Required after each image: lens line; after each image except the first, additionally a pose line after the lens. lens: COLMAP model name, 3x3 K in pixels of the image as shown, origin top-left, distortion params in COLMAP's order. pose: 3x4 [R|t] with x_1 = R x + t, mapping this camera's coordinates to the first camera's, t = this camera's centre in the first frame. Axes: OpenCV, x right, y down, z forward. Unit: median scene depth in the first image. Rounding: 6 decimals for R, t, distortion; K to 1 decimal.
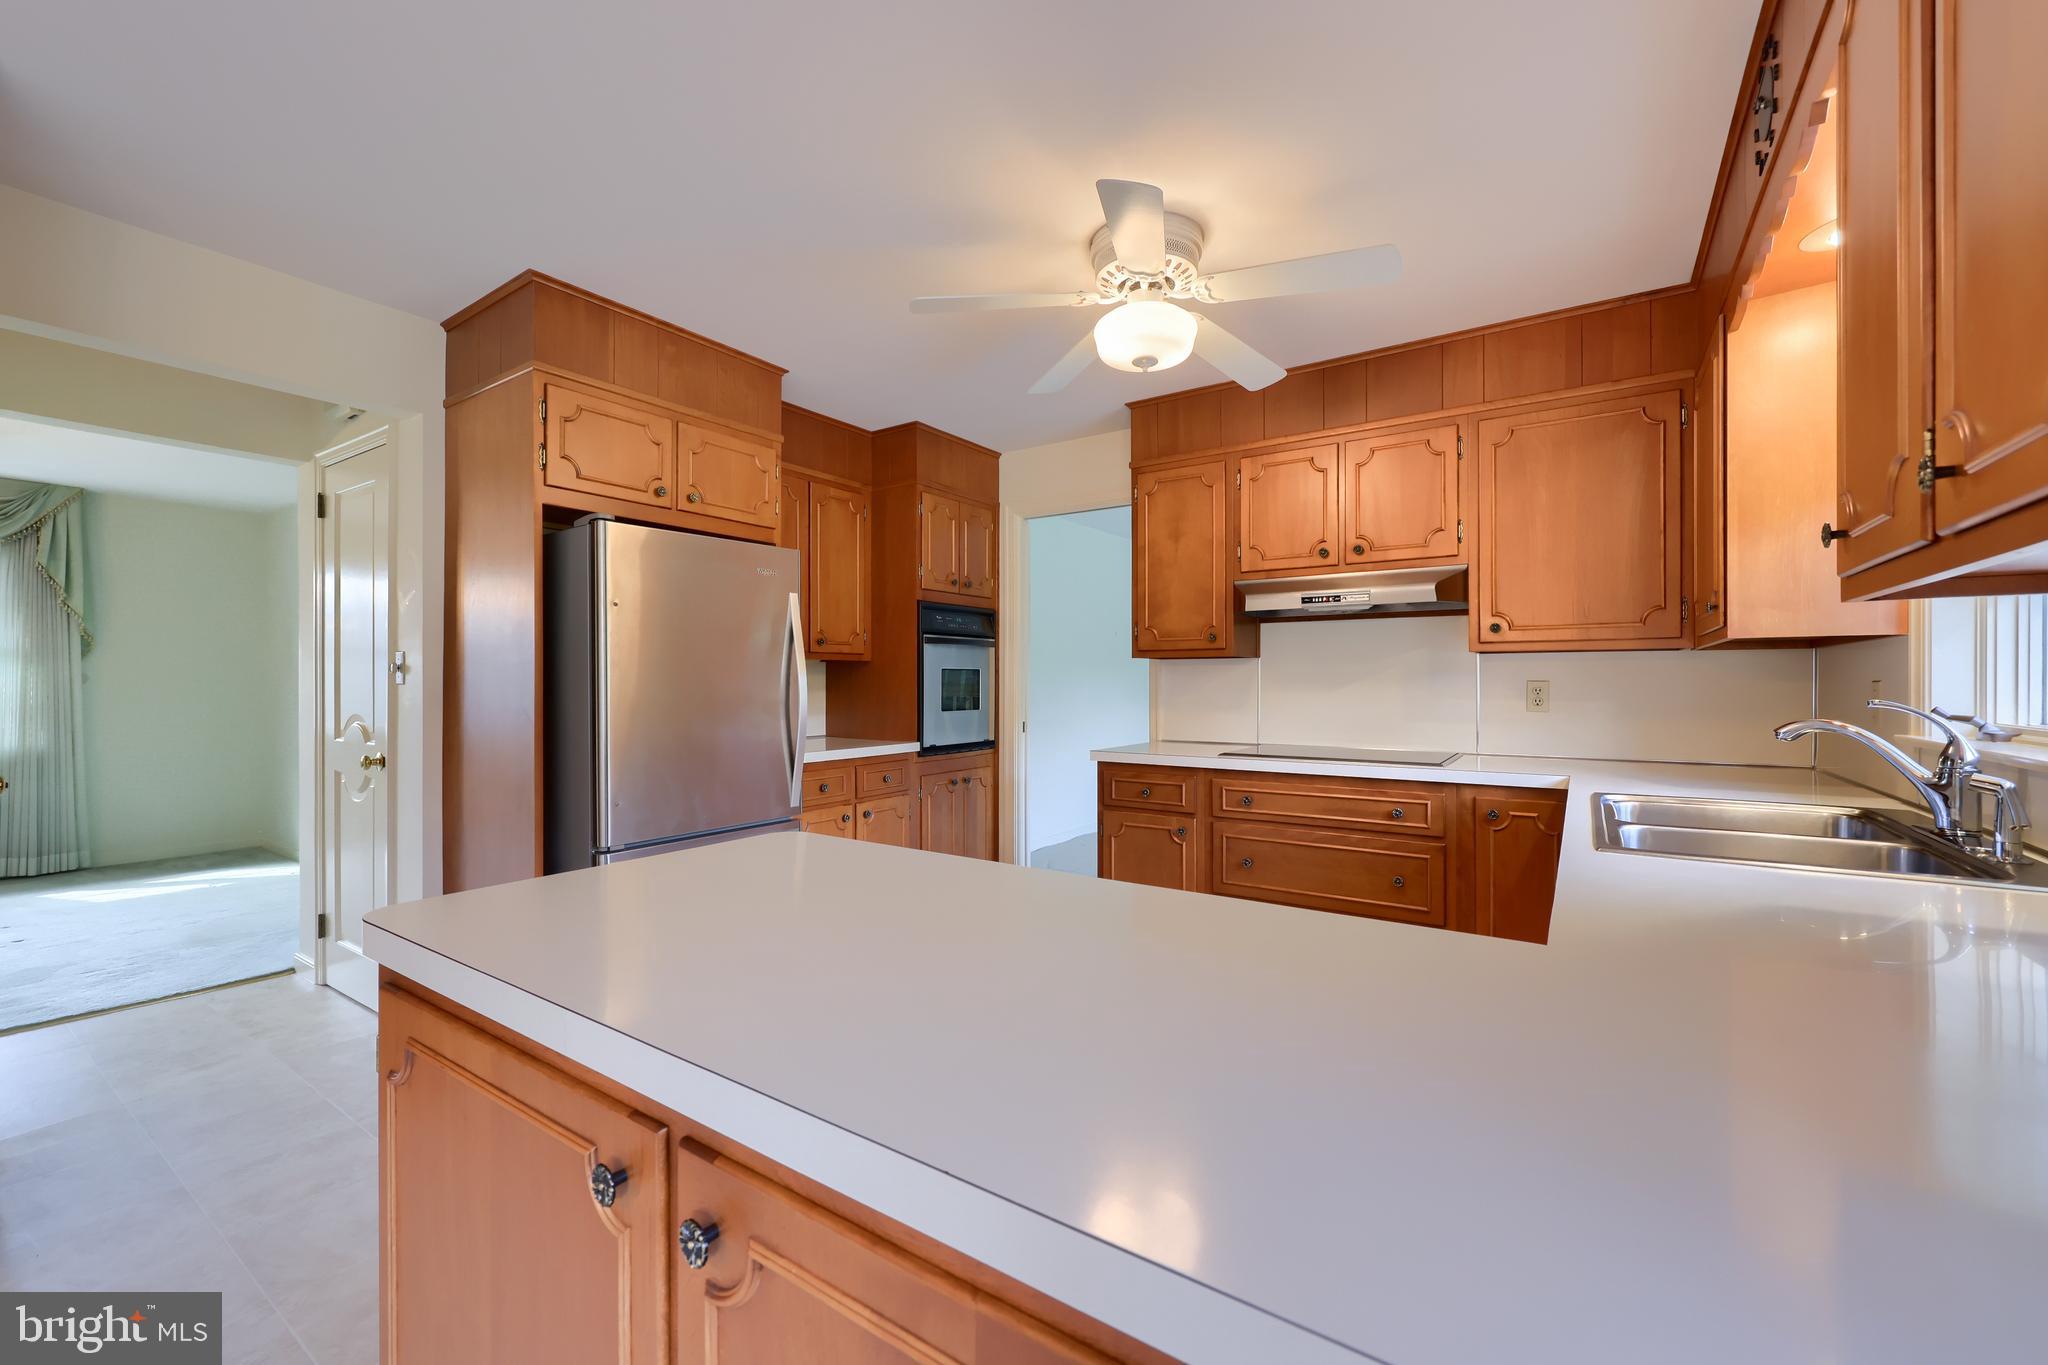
lens RADIAL K [[822.2, 0, 1024.0], [0, 822.2, 682.5], [0, 0, 1]] dist [0.000453, 0.000020]
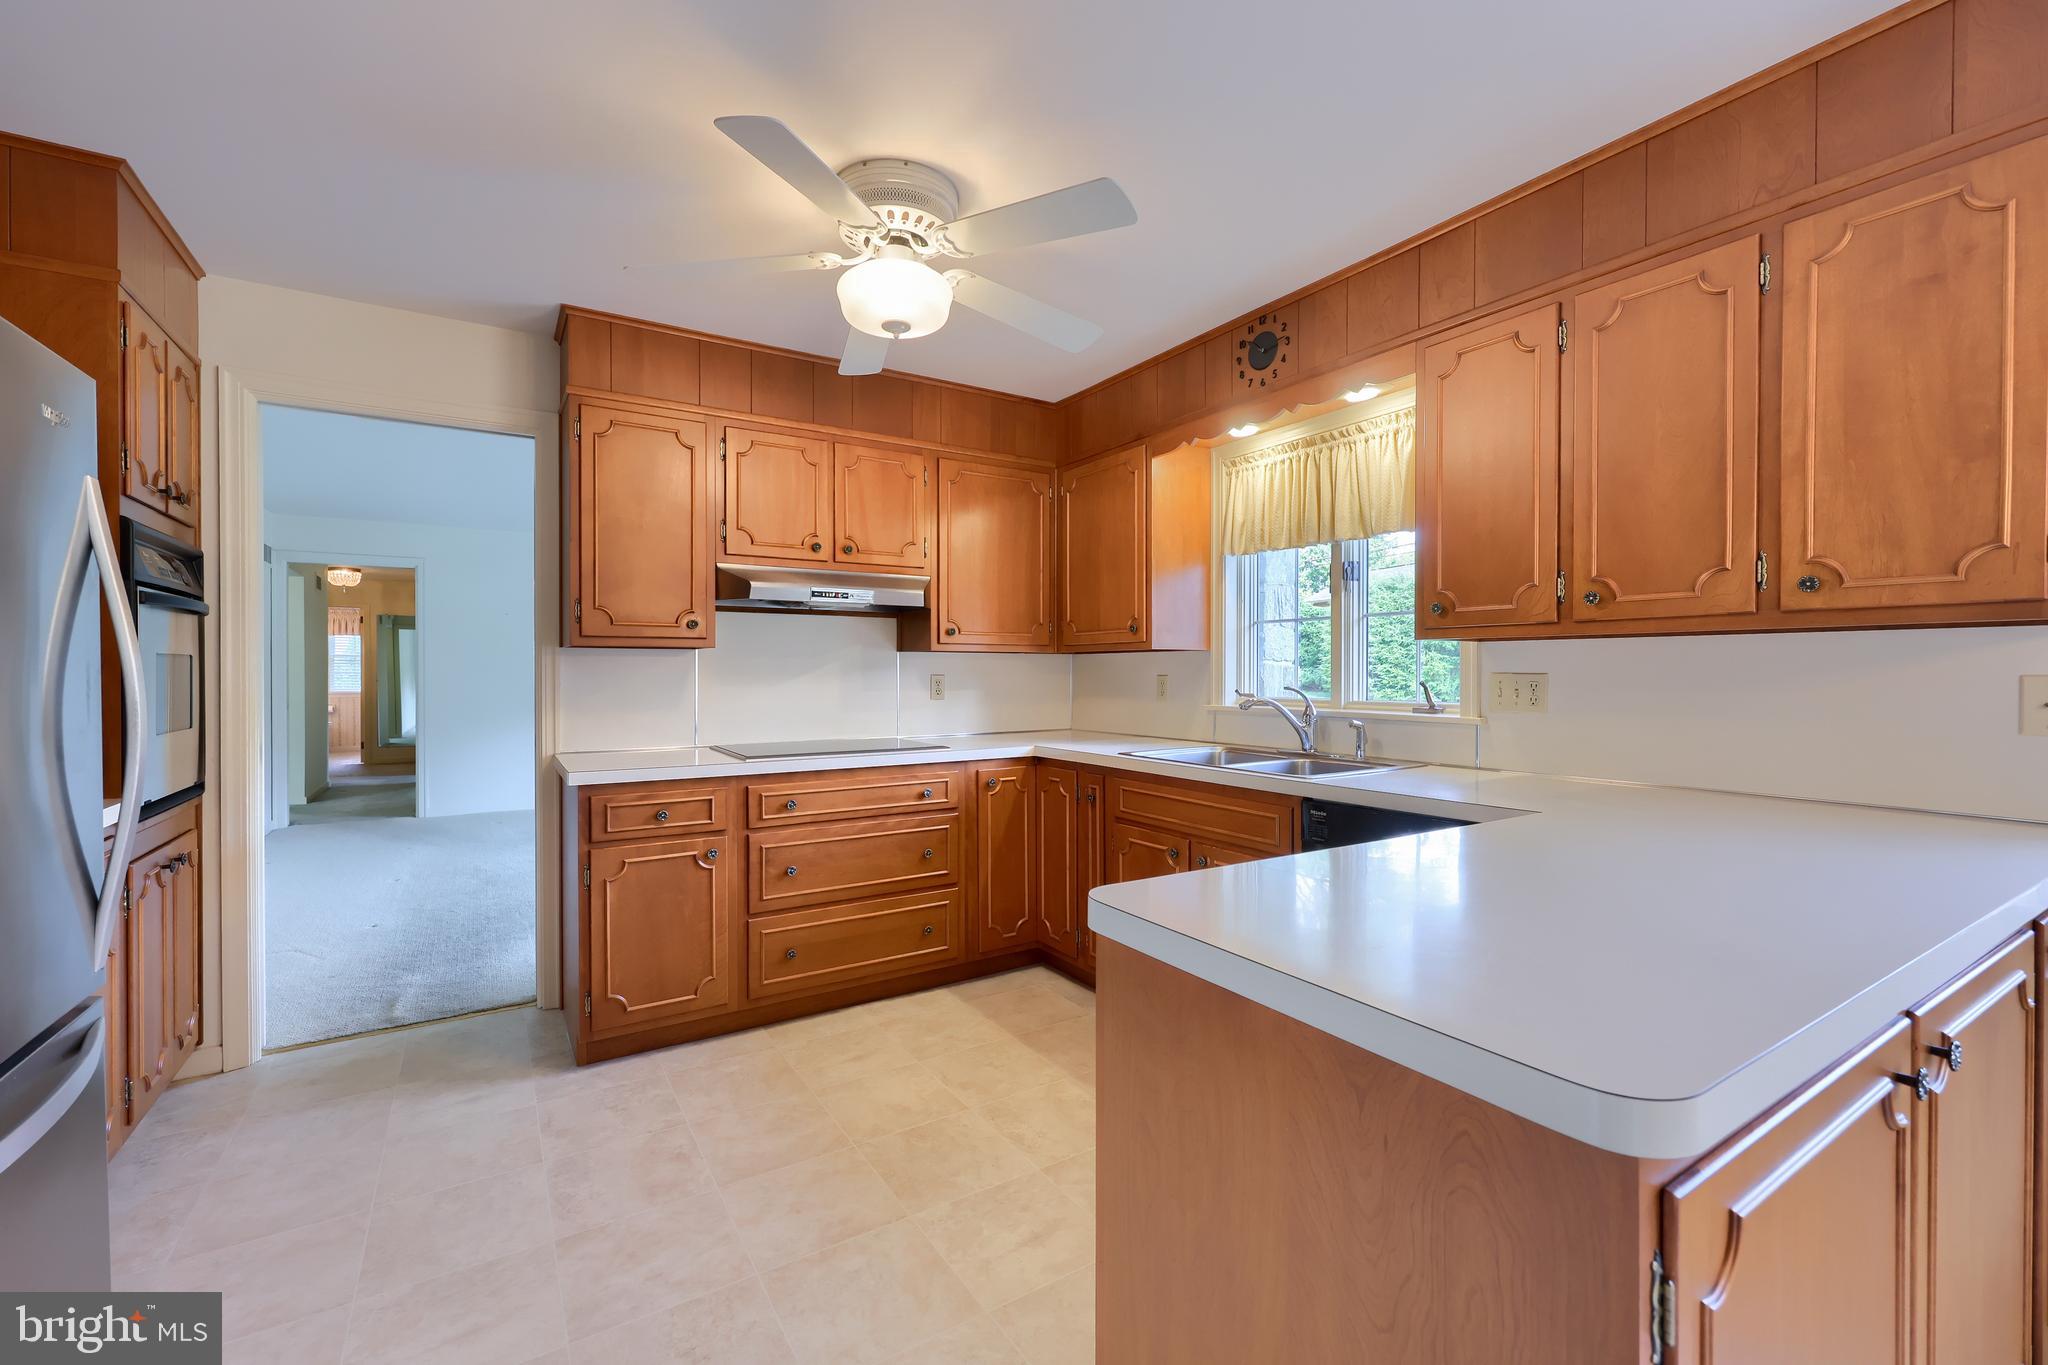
lens RADIAL K [[847.3, 0, 1026.0], [0, 847.3, 675.7], [0, 0, 1]] dist [0.000171, 0.000144]
pose [[0.395775, -0.004412, 0.918337, -0.487907], [0.001513, 0.999990, 0.004152, -0.005481], [-0.918346, -0.000254, 0.395777, 0.362533]]
